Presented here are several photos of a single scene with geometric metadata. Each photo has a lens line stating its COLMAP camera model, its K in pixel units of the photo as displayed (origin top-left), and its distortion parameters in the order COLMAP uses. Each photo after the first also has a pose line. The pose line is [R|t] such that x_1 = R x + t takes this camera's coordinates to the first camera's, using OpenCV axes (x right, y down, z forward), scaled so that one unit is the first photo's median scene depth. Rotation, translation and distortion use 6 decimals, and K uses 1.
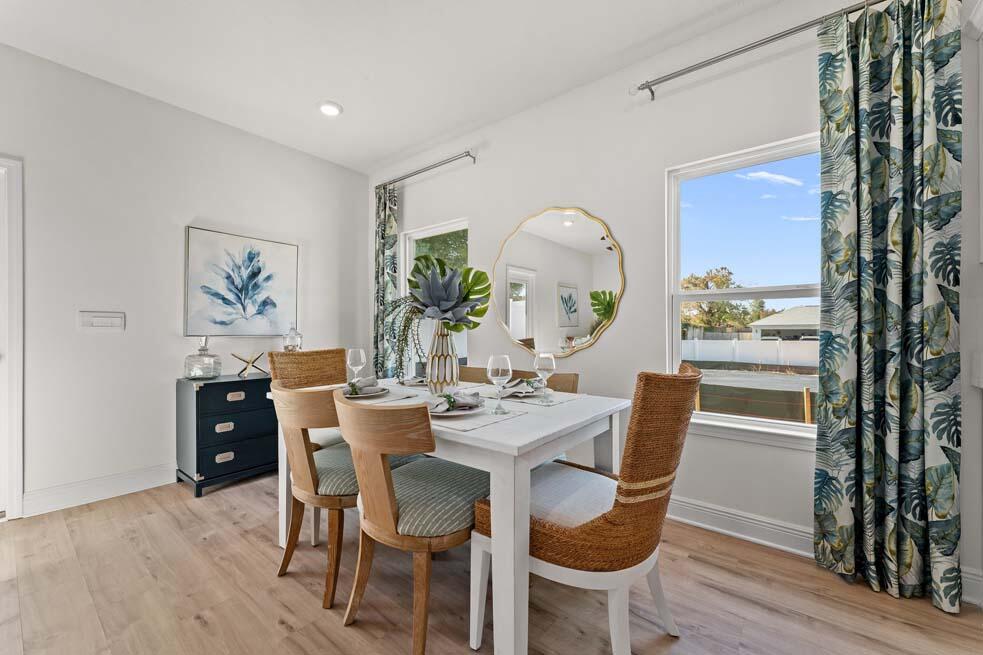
lens RADIAL K [[393.4, 0, 487.6], [0, 393.4, 331.1], [0, 0, 1]] dist [0.000351, 0.000015]
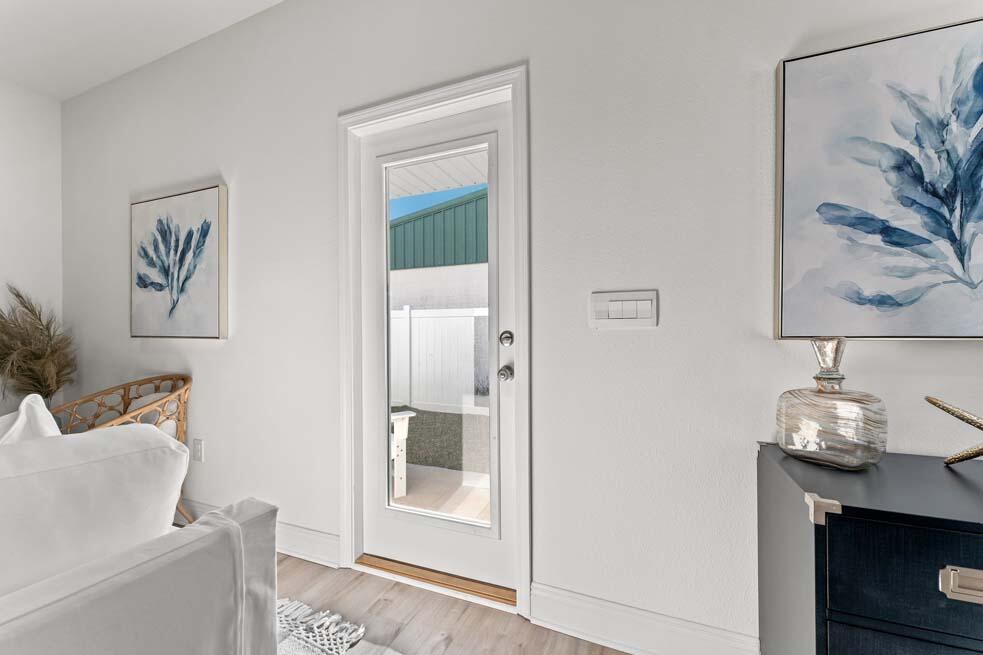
lens RADIAL K [[393.4, 0, 488.6], [0, 393.4, 331.3], [0, 0, 1]] dist [0.000351, 0.000015]
pose [[0.274673, -0.003487, -0.961531, -0.438949], [0.008229, 0.999965, -0.001276, 0.003924], [0.961502, -0.007562, 0.274692, 0.573651]]
